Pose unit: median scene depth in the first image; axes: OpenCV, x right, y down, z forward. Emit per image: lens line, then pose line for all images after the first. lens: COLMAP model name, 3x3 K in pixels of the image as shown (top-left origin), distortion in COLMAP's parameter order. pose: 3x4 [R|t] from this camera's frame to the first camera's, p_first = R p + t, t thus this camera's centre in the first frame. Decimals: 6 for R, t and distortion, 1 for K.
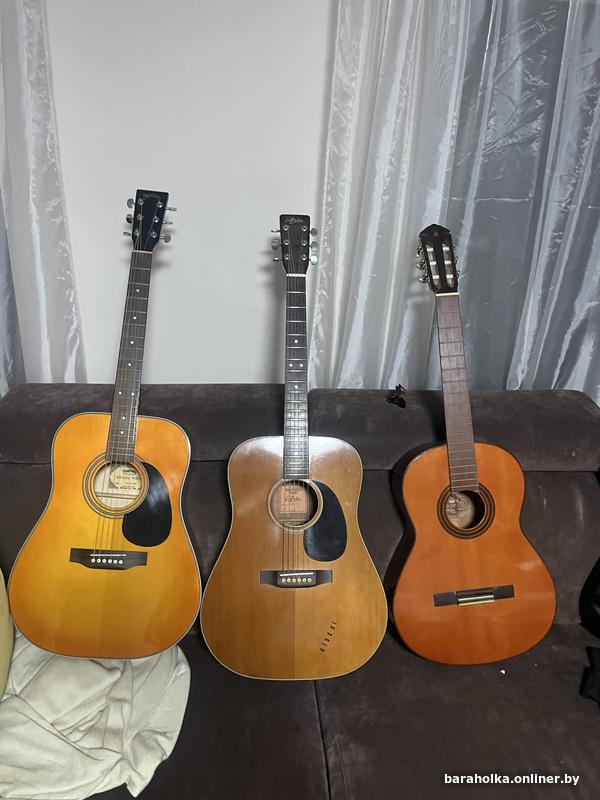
lens RADIAL K [[600.7, 0, 293.3], [0, 600.7, 396.4], [0, 0, 1]] dist [0.049663, -0.079694]
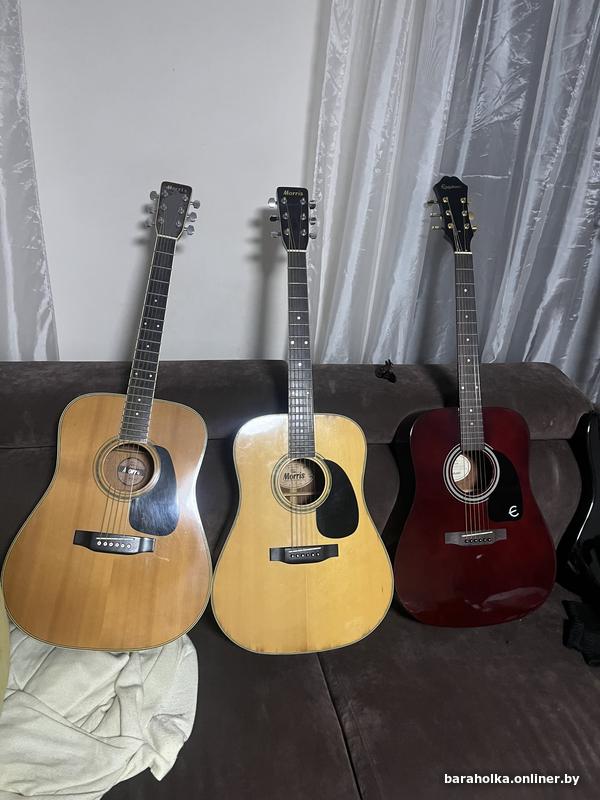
lens RADIAL K [[600.7, 0, 303.6], [0, 600.7, 400.7], [0, 0, 1]] dist [0.049663, -0.079694]
pose [[0.990306, -0.020050, 0.137445, -0.112776], [0.012473, 0.998366, 0.055767, -0.008973], [-0.138338, -0.053513, 0.988938, 0.013956]]
